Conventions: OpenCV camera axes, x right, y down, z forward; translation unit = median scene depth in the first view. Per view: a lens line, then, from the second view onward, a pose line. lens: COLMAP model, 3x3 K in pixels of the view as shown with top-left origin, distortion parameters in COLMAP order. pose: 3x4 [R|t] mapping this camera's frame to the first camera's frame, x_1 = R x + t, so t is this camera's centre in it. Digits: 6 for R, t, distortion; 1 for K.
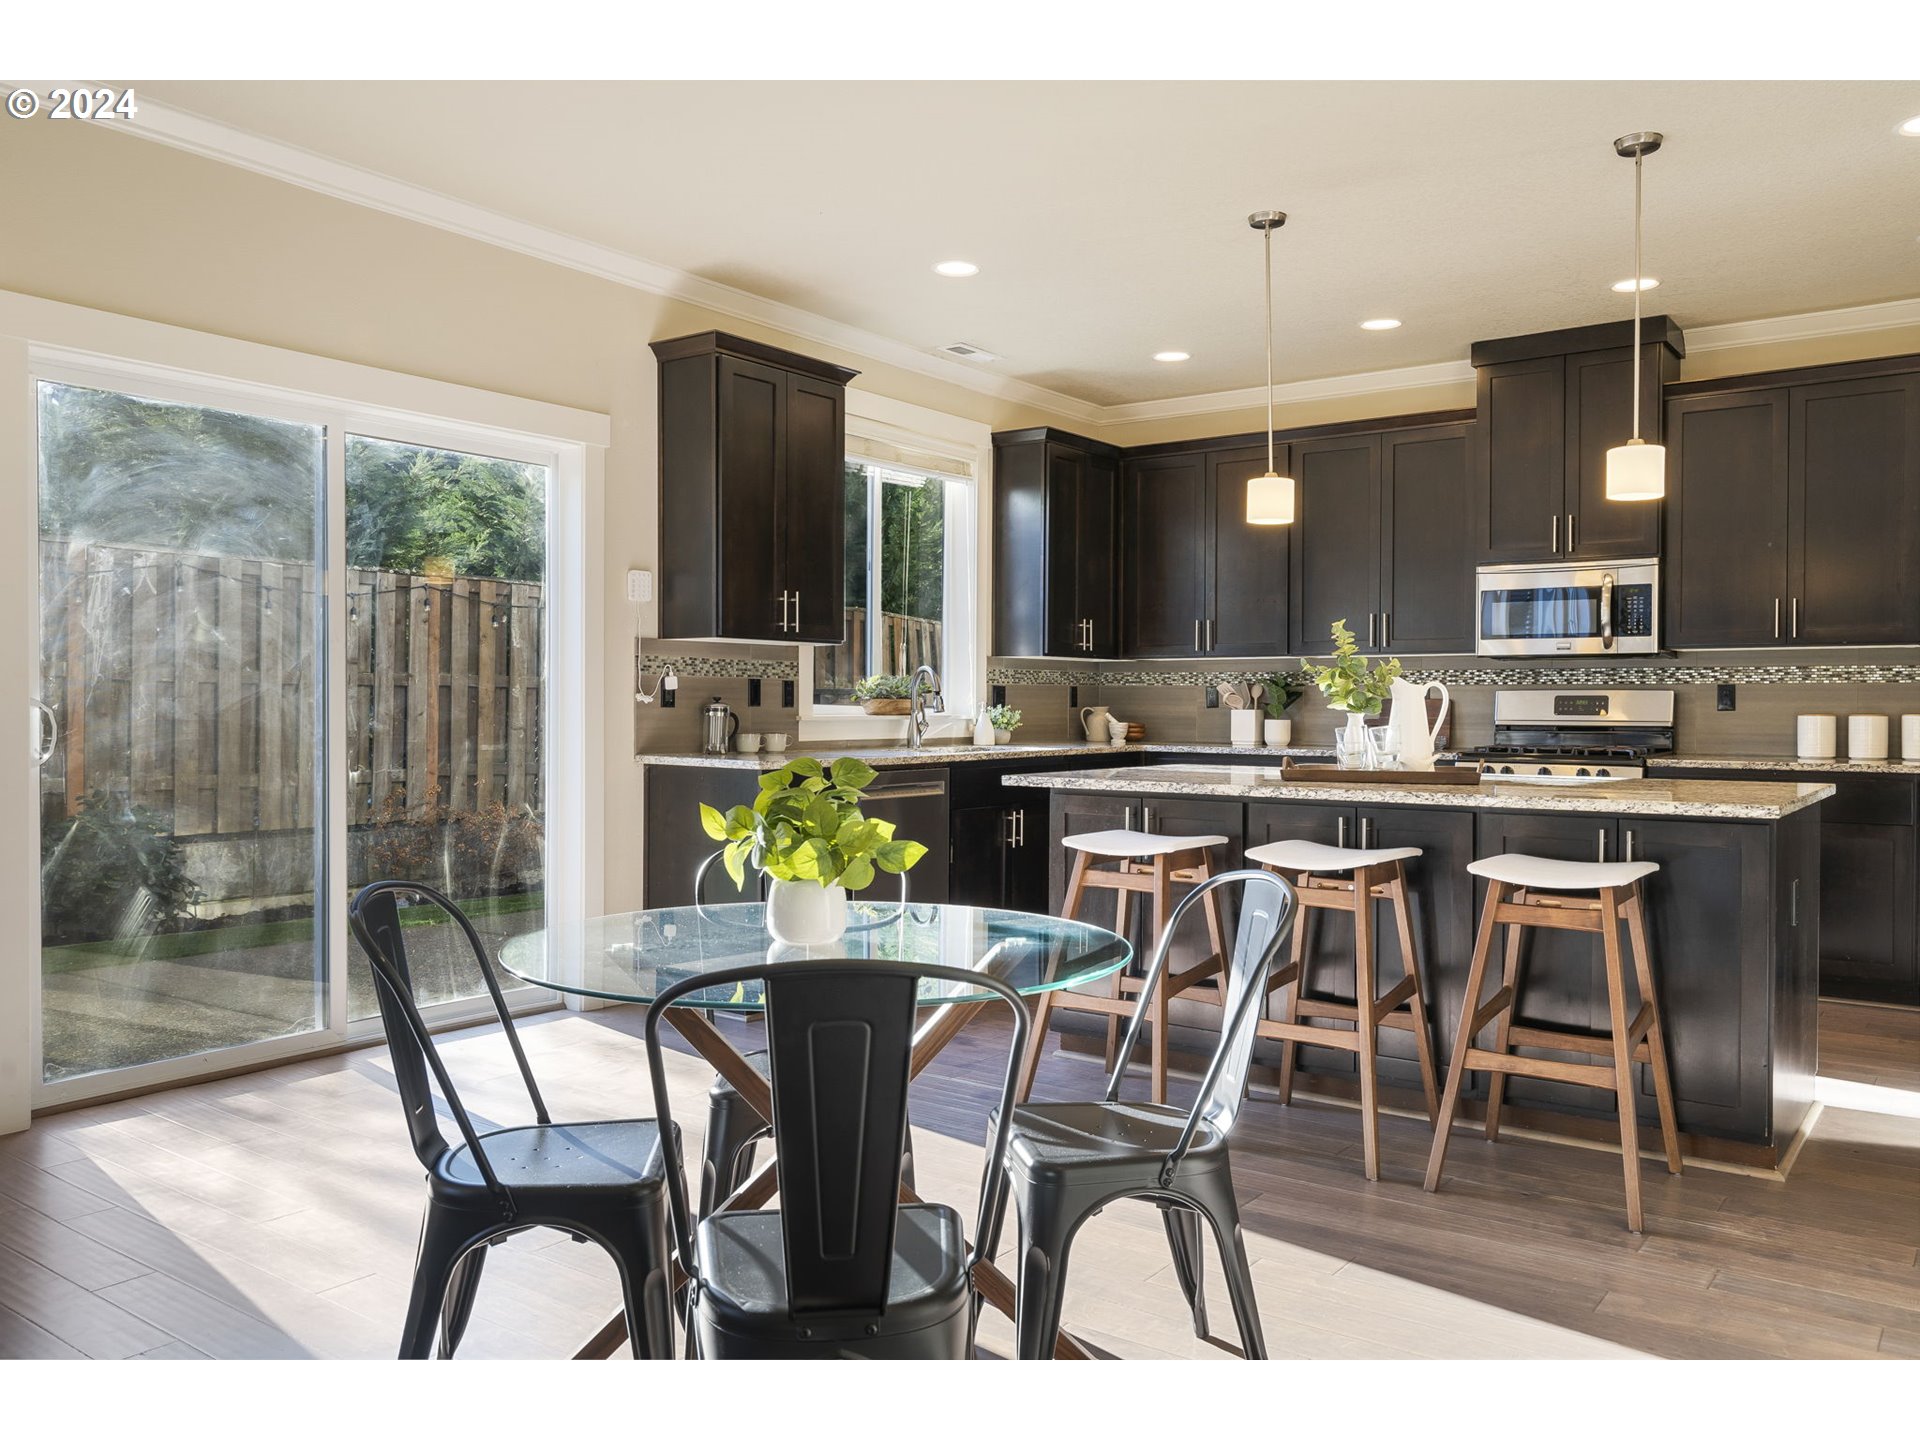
lens RADIAL K [[1472.8, 0, 955.4], [0, 1472.8, 730.4], [0, 0, 1]] dist [0.010662, -0.002021]
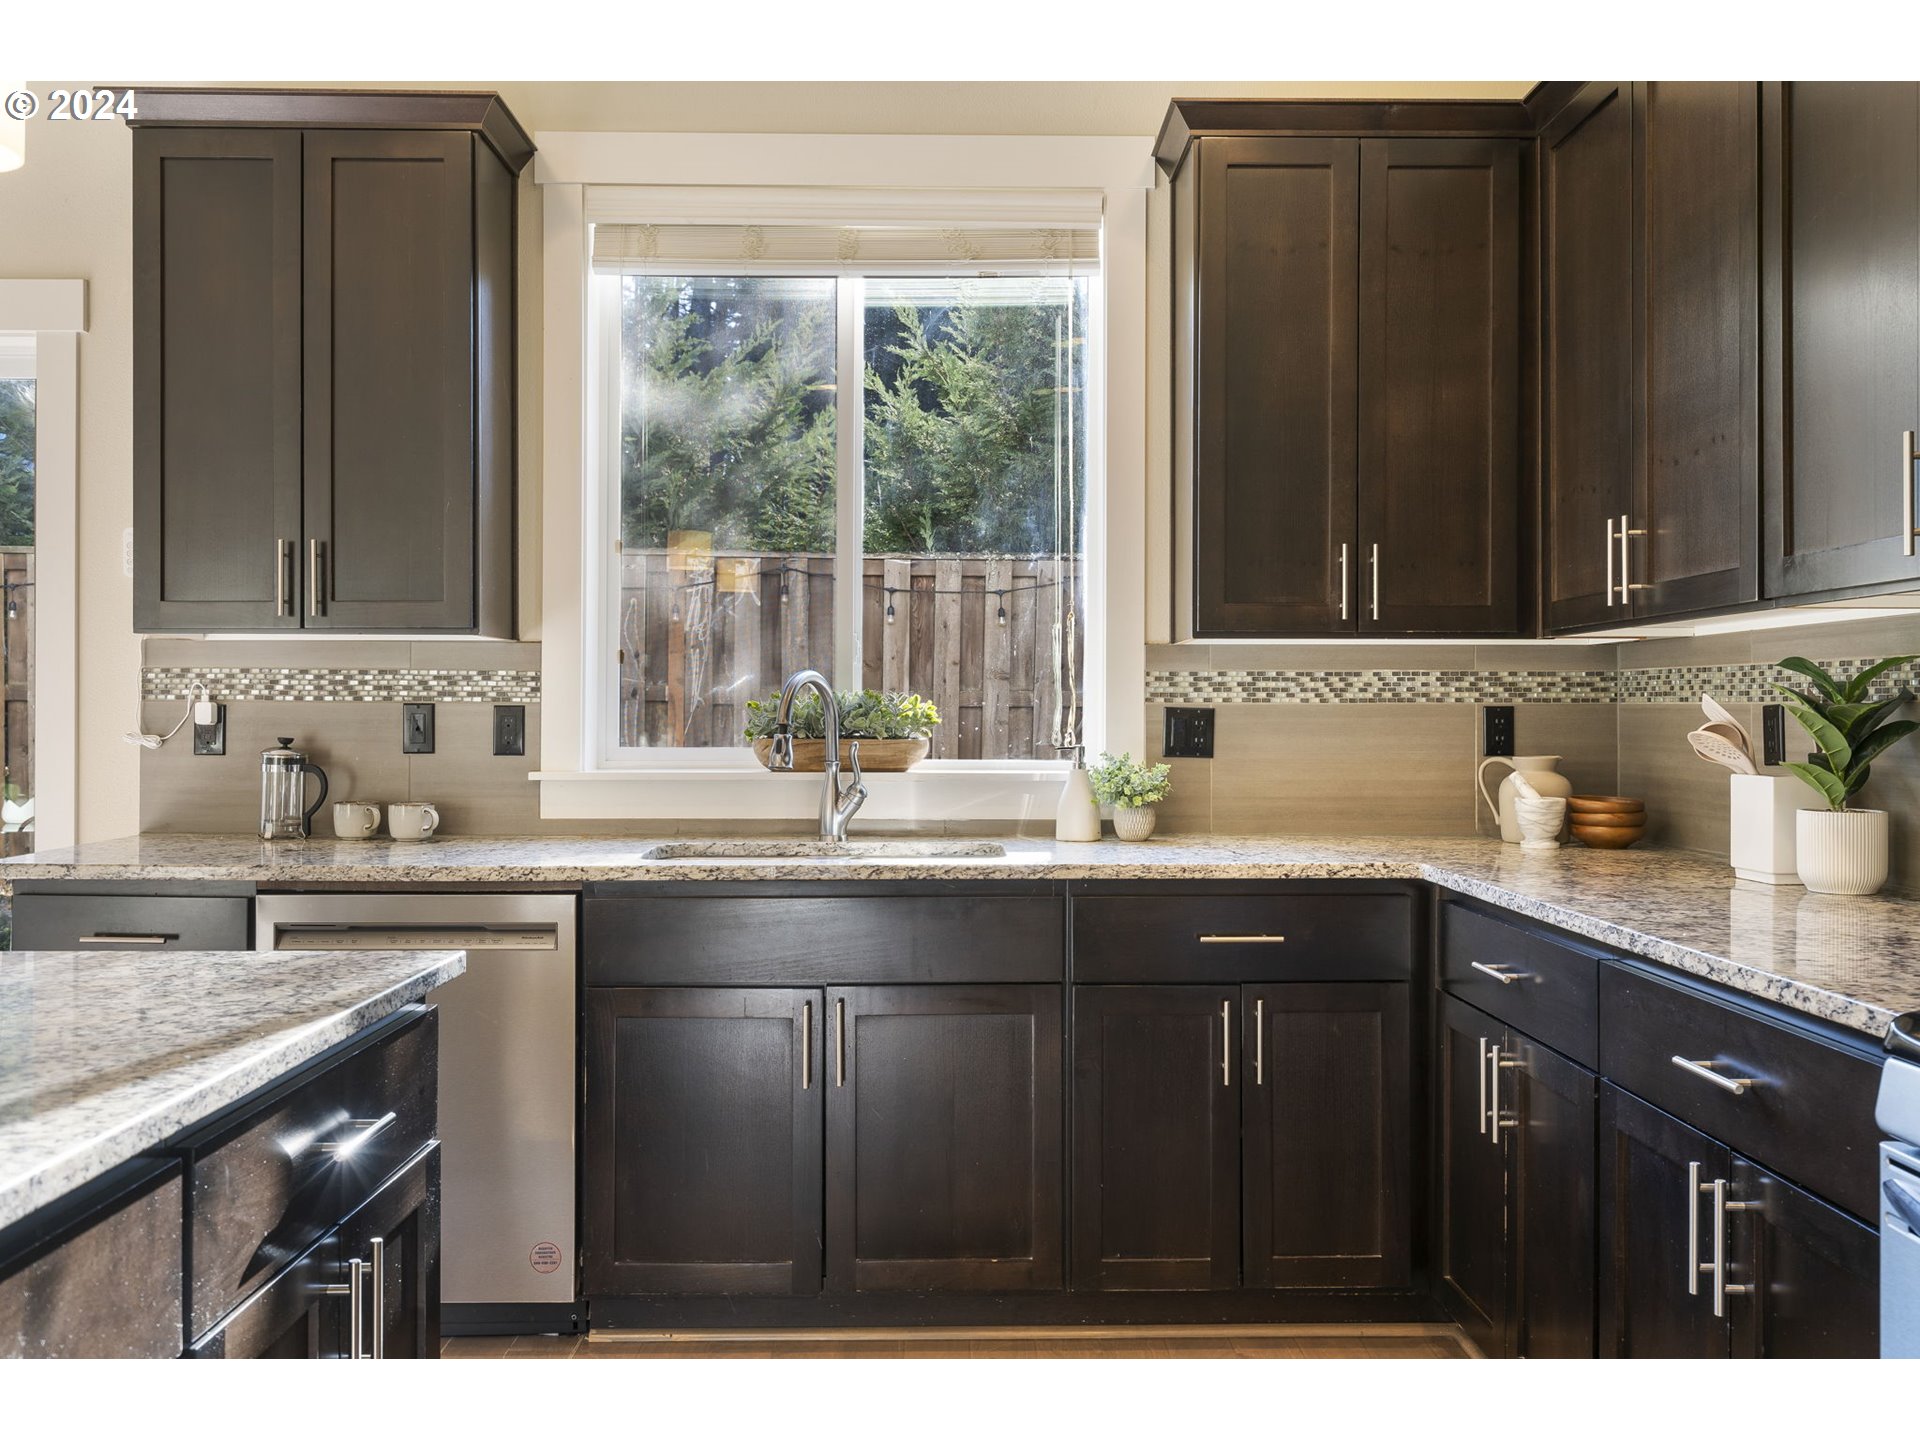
lens RADIAL K [[1650.0, 0, 970.8], [0, 1650.0, 706.1], [0, 0, 1]] dist [0.004605, 0.013664]
pose [[0.610307, -0.006978, -0.792134, 0.429759], [-0.013331, 0.999729, -0.019078, -0.022589], [0.792053, 0.022203, 0.610048, 0.709404]]
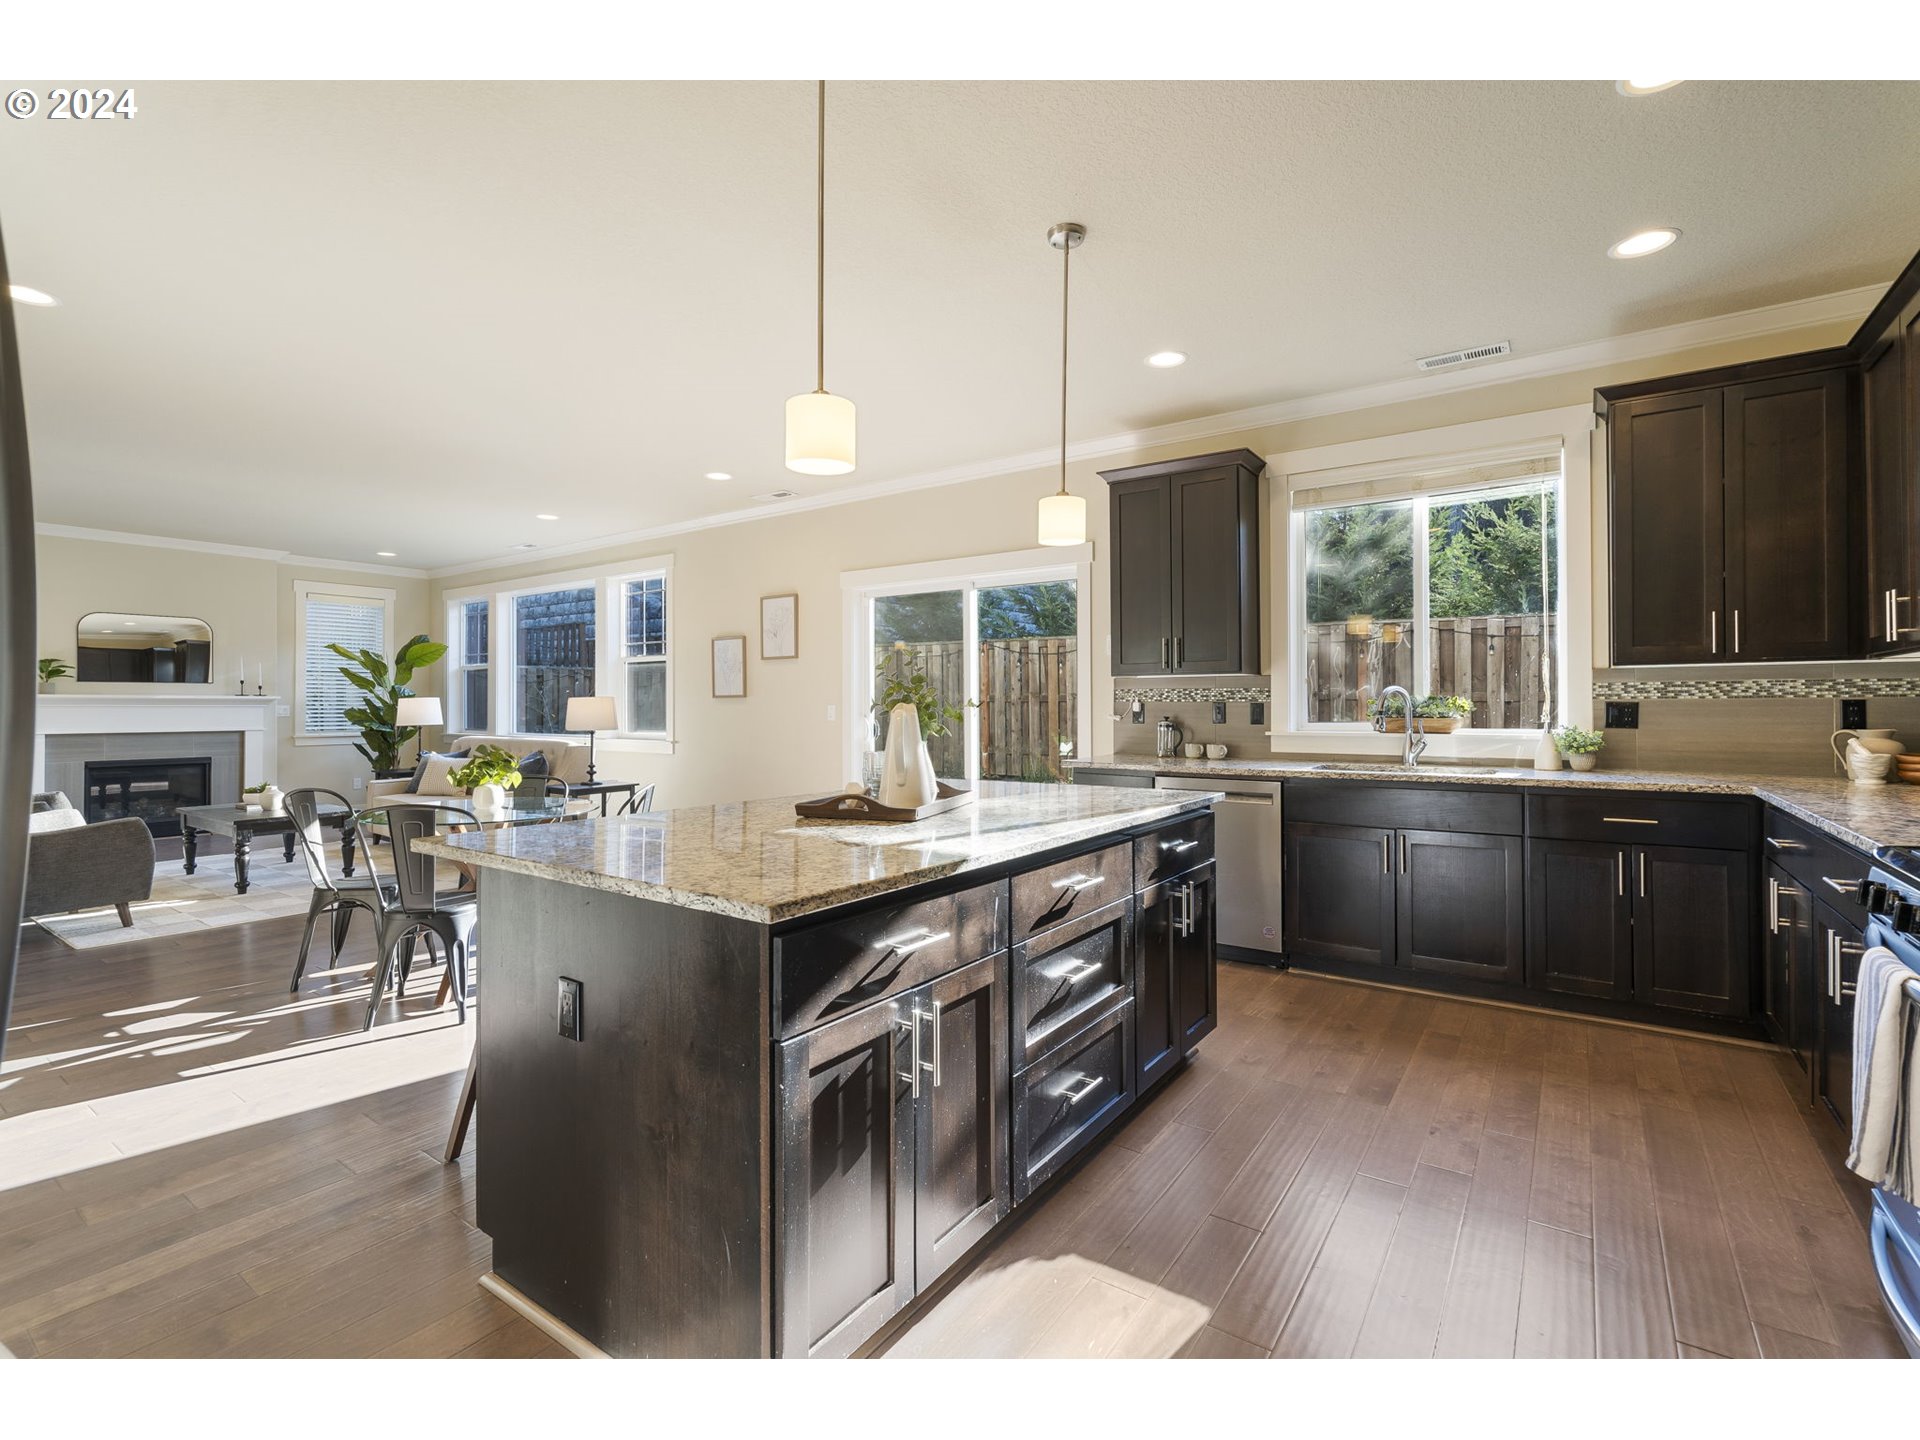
lens RADIAL K [[878.3, 0, 962.7], [0, 878.3, 700.3], [0, 0, 1]] dist [-0.005651, 0.002871]
pose [[0.027161, -0.011684, -0.999563, 0.576976], [-0.014686, 0.999819, -0.012086, -0.021789], [0.999523, 0.015007, 0.026985, 0.675945]]
